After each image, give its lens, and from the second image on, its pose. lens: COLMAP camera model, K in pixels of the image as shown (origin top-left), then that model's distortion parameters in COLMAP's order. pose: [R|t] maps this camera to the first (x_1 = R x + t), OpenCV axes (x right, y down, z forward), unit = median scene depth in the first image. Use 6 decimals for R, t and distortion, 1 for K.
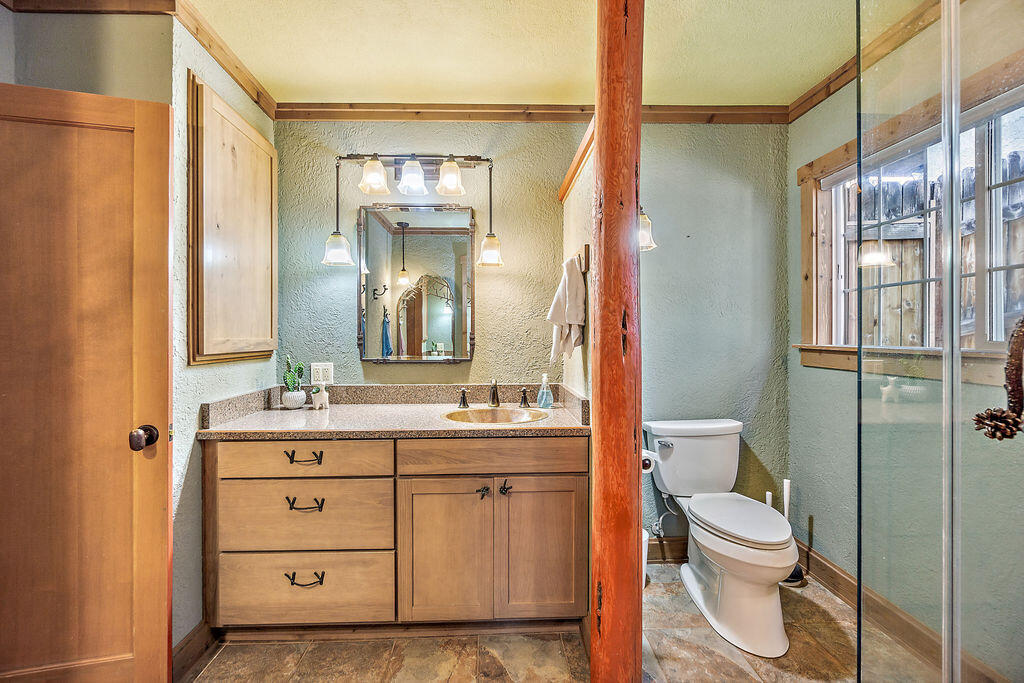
lens RADIAL K [[444.3, 0, 508.2], [0, 444.3, 337.5], [0, 0, 1]] dist [-0.008807, 0.001708]
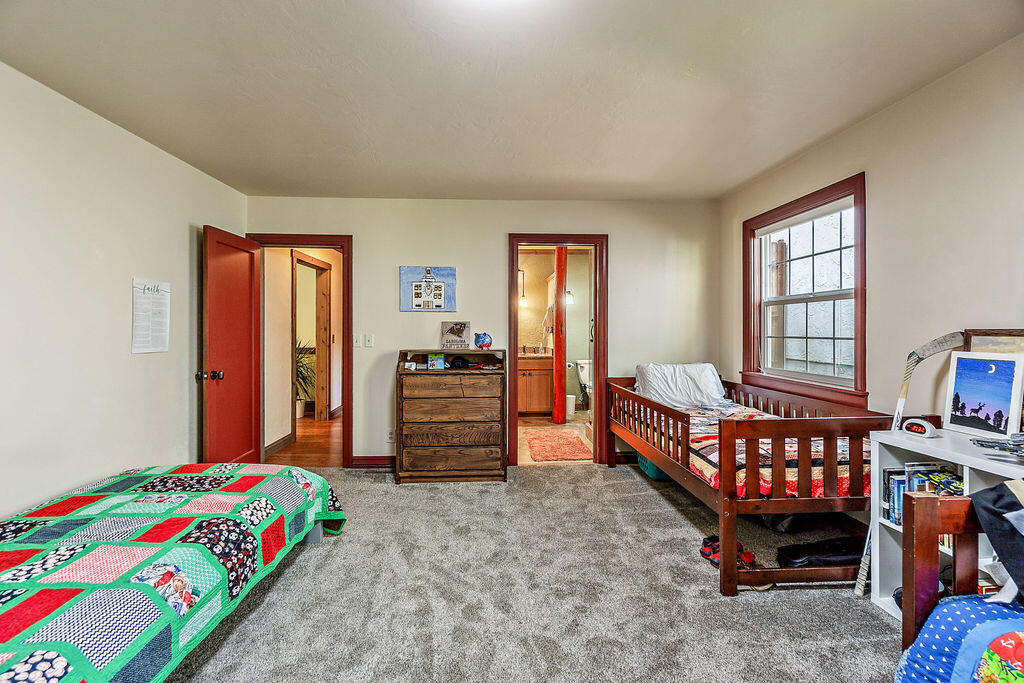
lens RADIAL K [[444.3, 0, 513.6], [0, 444.3, 336.2], [0, 0, 1]] dist [-0.008807, 0.001708]
pose [[0.999956, 0.003614, 0.008692, -0.159881], [-0.003623, 0.999993, 0.001073, 0.038855], [-0.008688, -0.001105, 0.999962, -2.432821]]
